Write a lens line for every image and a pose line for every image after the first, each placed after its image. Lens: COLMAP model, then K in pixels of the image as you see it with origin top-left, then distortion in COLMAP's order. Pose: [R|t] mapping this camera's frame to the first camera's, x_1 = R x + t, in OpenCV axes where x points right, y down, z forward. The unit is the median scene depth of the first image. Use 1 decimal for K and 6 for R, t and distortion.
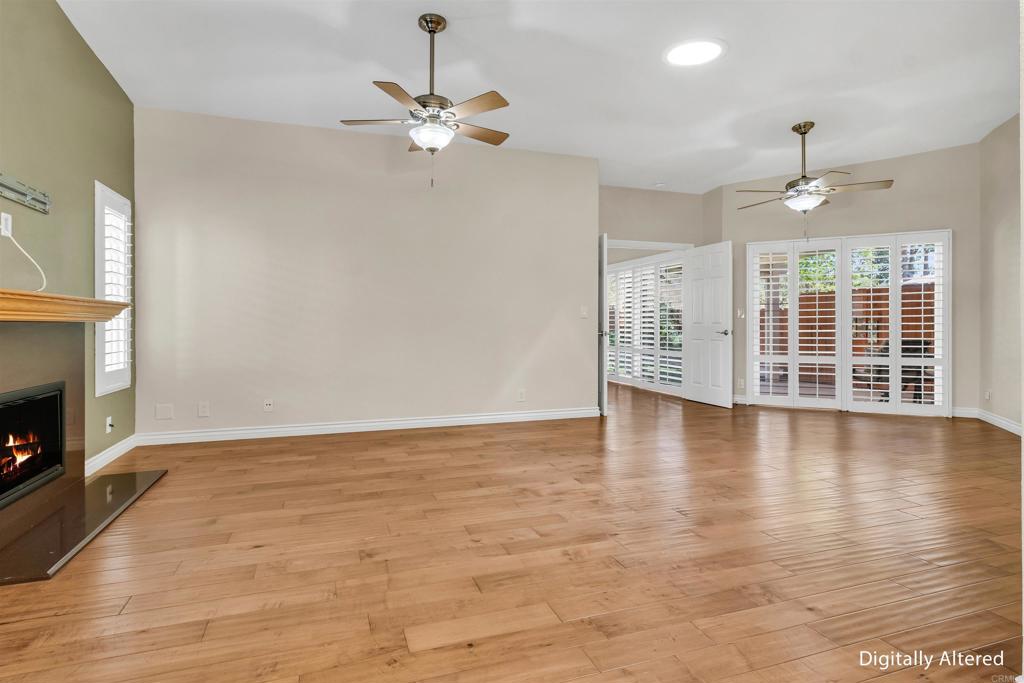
lens RADIAL K [[479.7, 0, 508.2], [0, 479.7, 330.9], [0, 0, 1]] dist [0.000227, 0.000142]
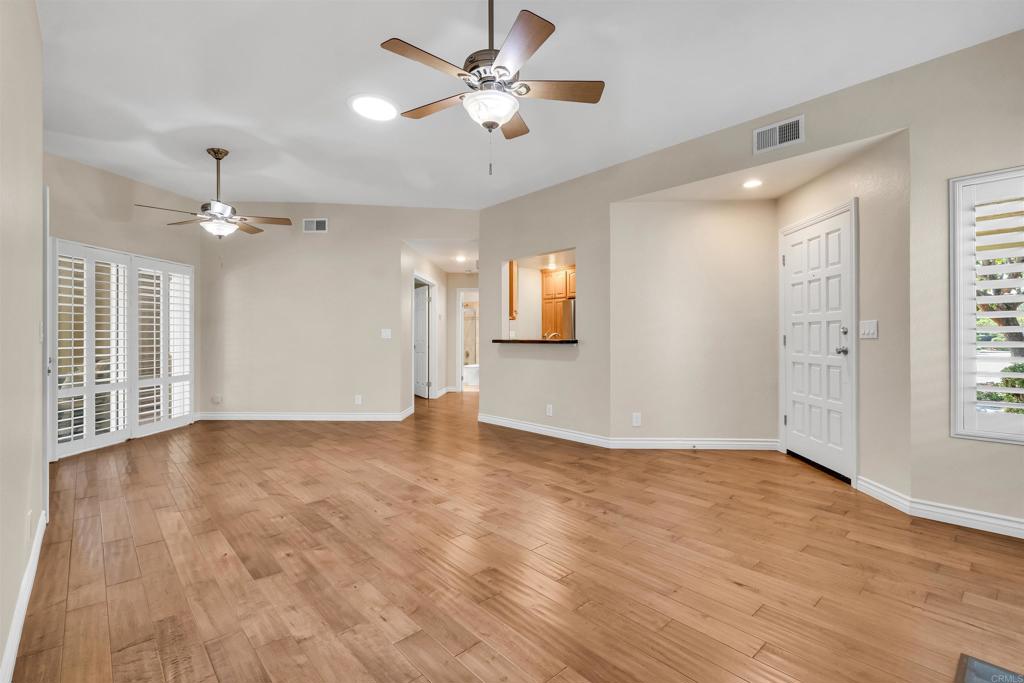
lens RADIAL K [[465.7, 0, 537.7], [0, 465.7, 337.0], [0, 0, 1]] dist [-0.001314, -0.000091]
pose [[-0.402305, 0.005947, 0.915486, -0.863740], [0.018071, 0.999836, 0.001446, -0.041741], [-0.915327, 0.017126, -0.402346, 1.231656]]
